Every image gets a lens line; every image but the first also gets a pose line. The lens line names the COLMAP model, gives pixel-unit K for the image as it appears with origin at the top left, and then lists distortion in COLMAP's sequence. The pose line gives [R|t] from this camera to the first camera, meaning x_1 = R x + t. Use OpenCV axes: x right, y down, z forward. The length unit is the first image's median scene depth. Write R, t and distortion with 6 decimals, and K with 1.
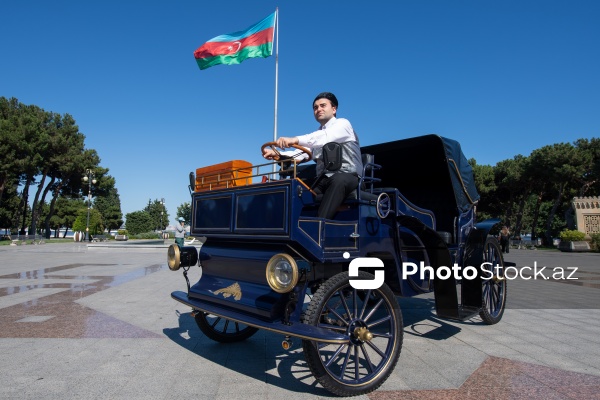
lens RADIAL K [[342.1, 0, 284.3], [0, 342.1, 199.7], [0, 0, 1]] dist [-0.022296, 0.000077]
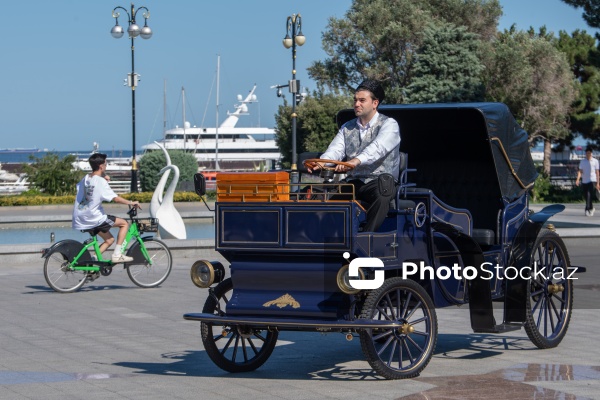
lens RADIAL K [[1867.9, 0, 300.0], [0, 1867.9, 200.0], [0, 0, 1]] dist [0.021919, 0.133694]
pose [[0.960253, -0.028800, 0.277641, -1.422651], [-0.005103, 0.992686, 0.120620, -0.619161], [-0.279084, -0.117243, 0.953082, -3.742502]]
